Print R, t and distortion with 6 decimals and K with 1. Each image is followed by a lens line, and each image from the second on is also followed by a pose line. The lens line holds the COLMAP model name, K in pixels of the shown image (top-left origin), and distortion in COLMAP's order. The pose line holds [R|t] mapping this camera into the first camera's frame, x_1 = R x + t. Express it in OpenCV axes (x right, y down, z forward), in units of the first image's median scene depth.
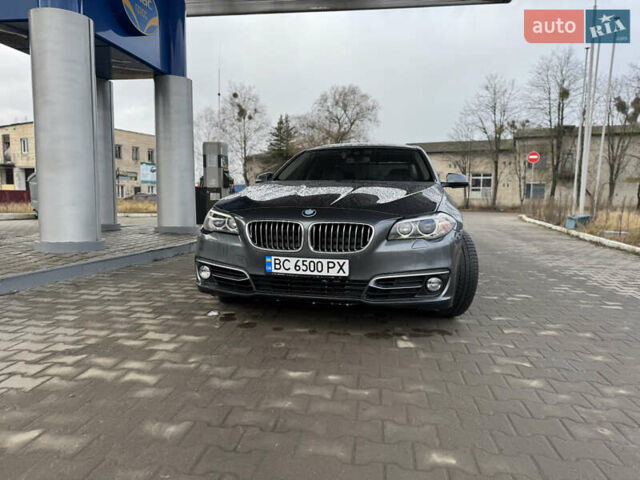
lens RADIAL K [[445.8, 0, 322.5], [0, 445.8, 239.4], [0, 0, 1]] dist [0.095342, -0.137867]
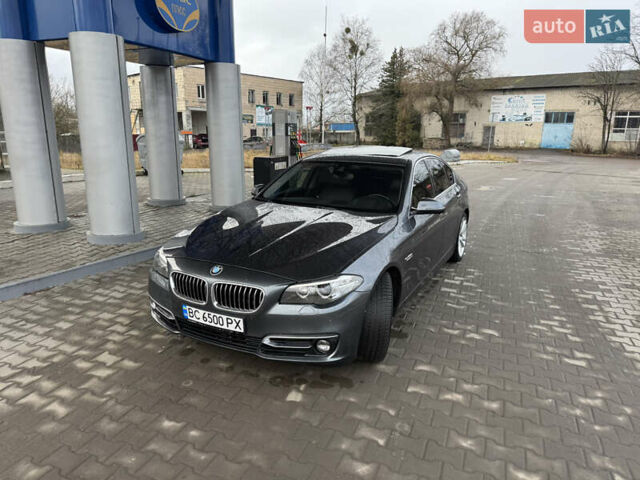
lens RADIAL K [[448.9, 0, 317.3], [0, 448.9, 239.9], [0, 0, 1]] dist [0.044772, -0.054011]
pose [[0.963954, 0.060197, -0.259172, 0.418617], [-0.023464, 0.989508, 0.142559, -0.252982], [0.265034, -0.131340, 0.955252, 0.014157]]
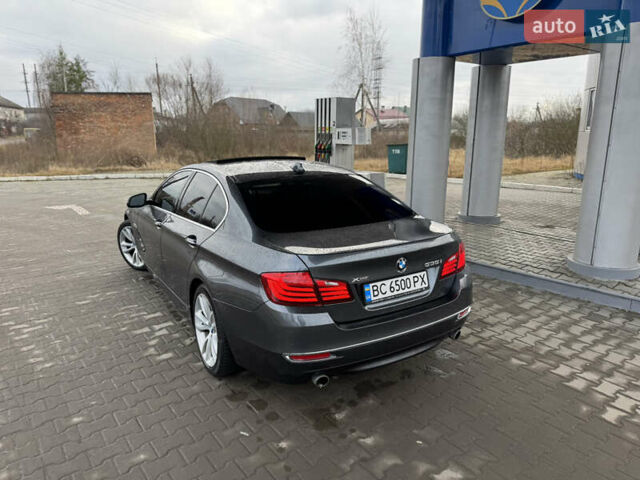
lens RADIAL K [[450.0, 0, 324.2], [0, 450.0, 236.7], [0, 0, 1]] dist [0.037605, -0.045224]
pose [[-0.712974, 0.147305, -0.685543, 0.992540], [-0.073852, 0.956471, 0.282328, -0.524708], [0.697290, 0.251921, -0.671060, 2.778435]]
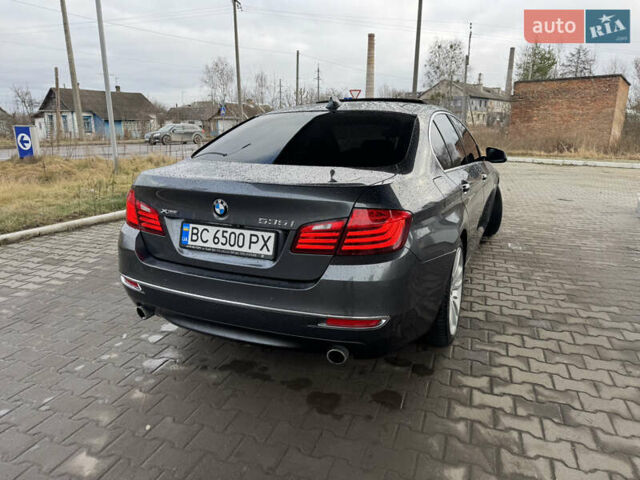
lens RADIAL K [[449.3, 0, 326.1], [0, 449.3, 239.4], [0, 0, 1]] dist [0.037560, -0.042493]
pose [[-0.979374, -0.071593, 0.188947, 0.030277], [-0.003176, 0.940461, 0.339887, -0.415073], [-0.202031, 0.332276, -0.921290, 2.883176]]
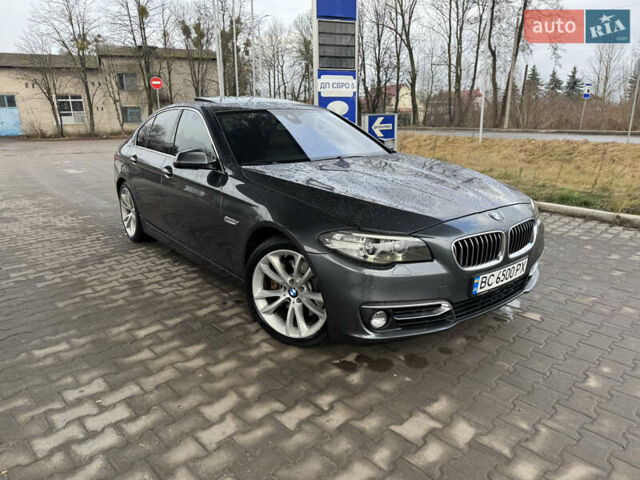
lens RADIAL K [[449.3, 0, 326.1], [0, 449.3, 239.4], [0, 0, 1]] dist [0.037560, -0.042493]
pose [[0.634858, -0.231506, 0.737130, -0.786881], [0.102990, 0.970897, 0.216223, -0.210878], [-0.765734, -0.061354, 0.640224, 0.573304]]
